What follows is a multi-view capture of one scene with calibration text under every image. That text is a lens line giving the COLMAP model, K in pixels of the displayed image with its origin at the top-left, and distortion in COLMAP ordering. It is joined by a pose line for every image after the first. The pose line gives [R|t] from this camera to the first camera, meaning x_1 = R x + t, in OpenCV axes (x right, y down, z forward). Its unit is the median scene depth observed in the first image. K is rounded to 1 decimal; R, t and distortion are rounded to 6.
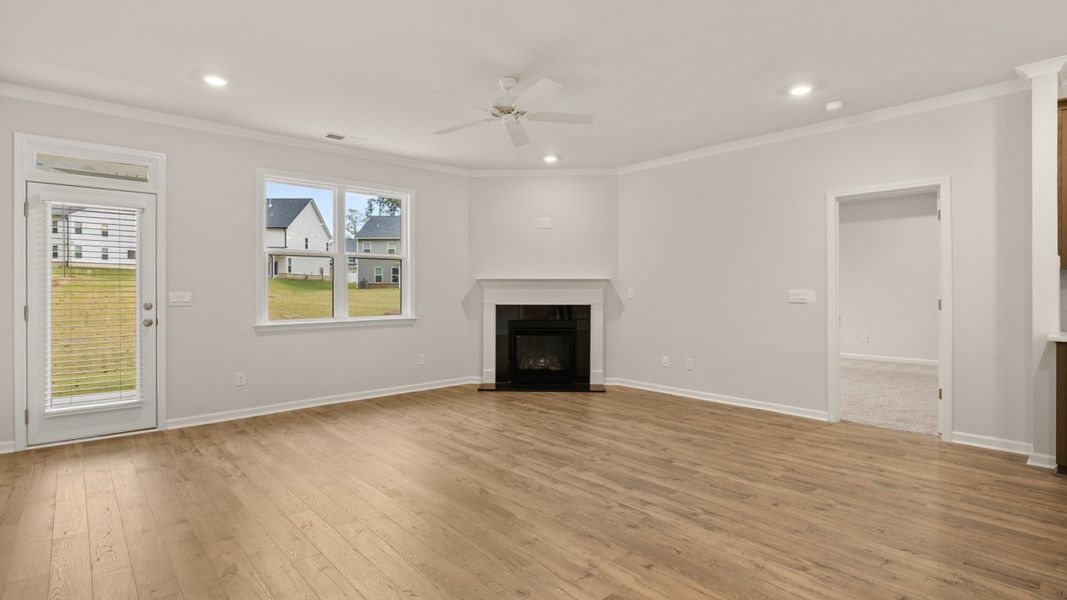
lens RADIAL K [[495.3, 0, 521.1], [0, 495.3, 290.2], [0, 0, 1]] dist [-0.009204, 0.001595]
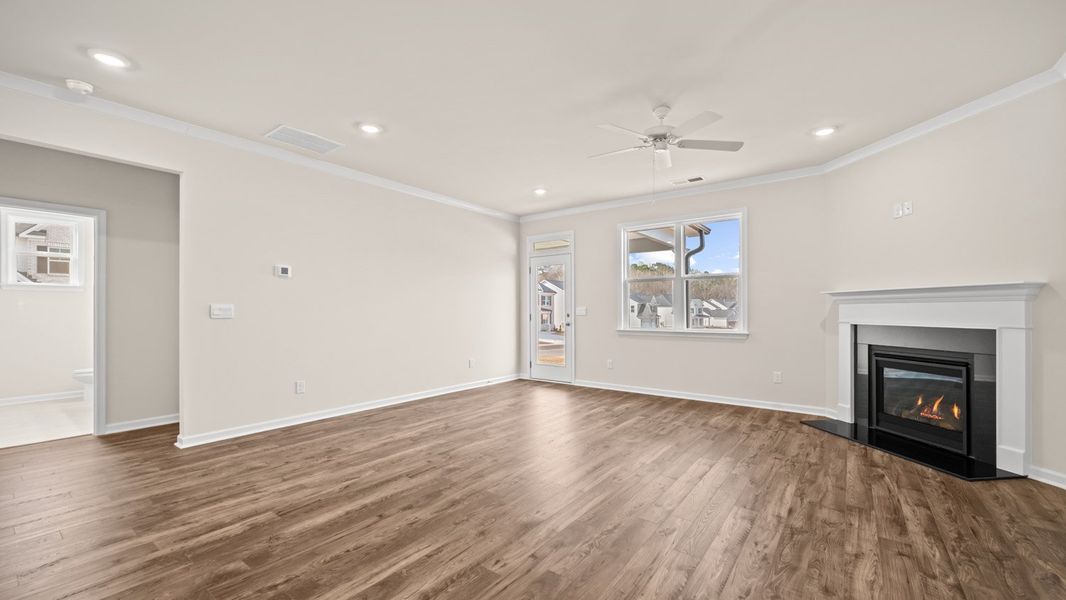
lens RADIAL K [[423.0, 0, 539.4], [0, 423.0, 307.3], [0, 0, 1]] dist [-0.000482, -0.000627]
pose [[0.203064, -0.007260, -0.979139, 0.518785], [-0.004144, 0.999957, -0.008274, 0.011160], [0.979157, 0.005738, 0.203025, 0.390443]]
